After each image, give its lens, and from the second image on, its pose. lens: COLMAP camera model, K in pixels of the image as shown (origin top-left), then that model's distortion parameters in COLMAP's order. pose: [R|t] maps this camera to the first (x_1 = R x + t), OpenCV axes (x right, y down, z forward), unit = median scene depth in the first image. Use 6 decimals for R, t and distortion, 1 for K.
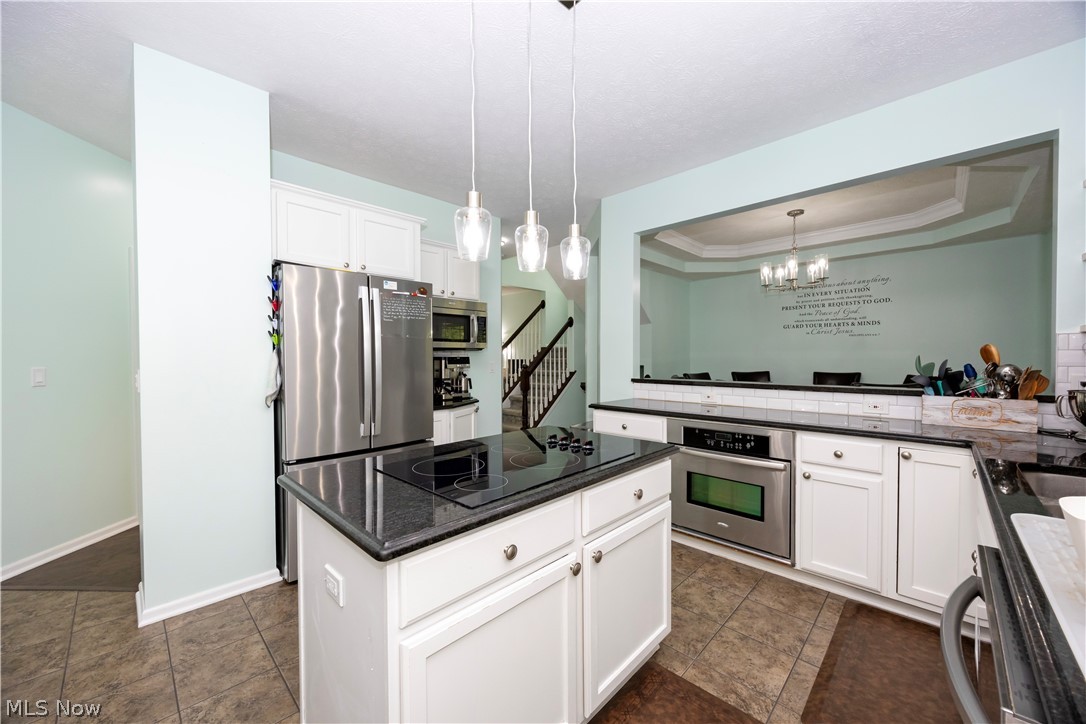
lens RADIAL K [[413.7, 0, 539.3], [0, 413.7, 361.3], [0, 0, 1]] dist [-0.000923, -0.000098]
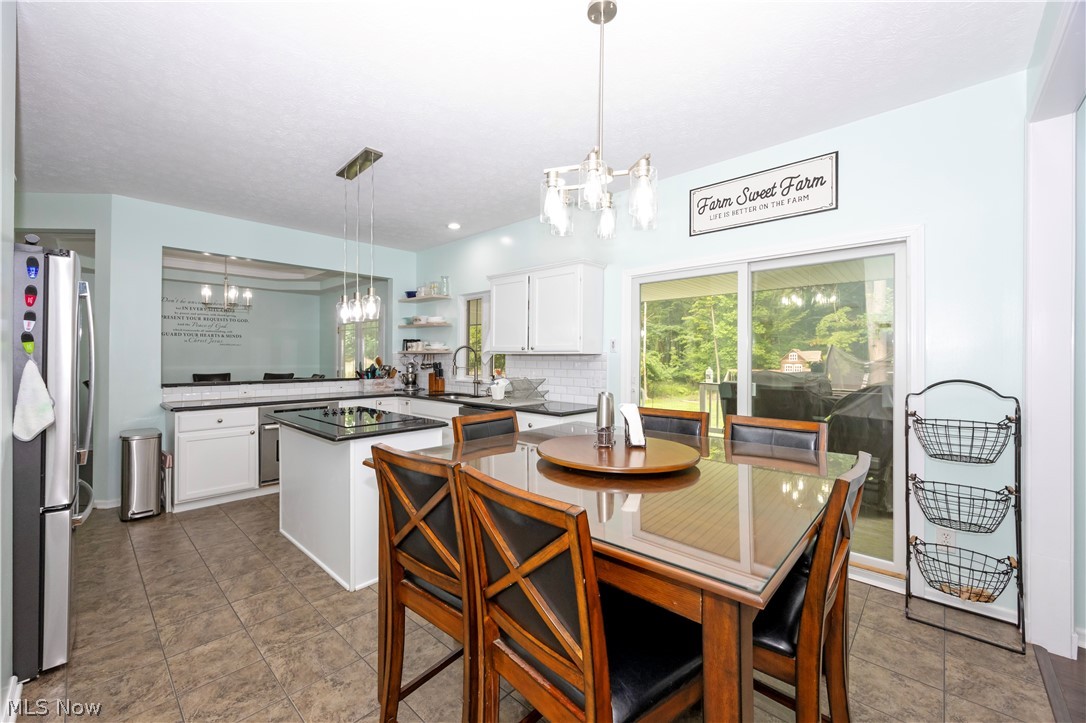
lens RADIAL K [[438.0, 0, 516.8], [0, 438.0, 353.1], [0, 0, 1]] dist [0.001647, -0.000008]
pose [[0.001262, 0.012712, 0.999918, -1.217799], [0.008527, 0.999883, -0.012722, -0.019895], [-0.999963, 0.008543, 0.001153, 0.133588]]
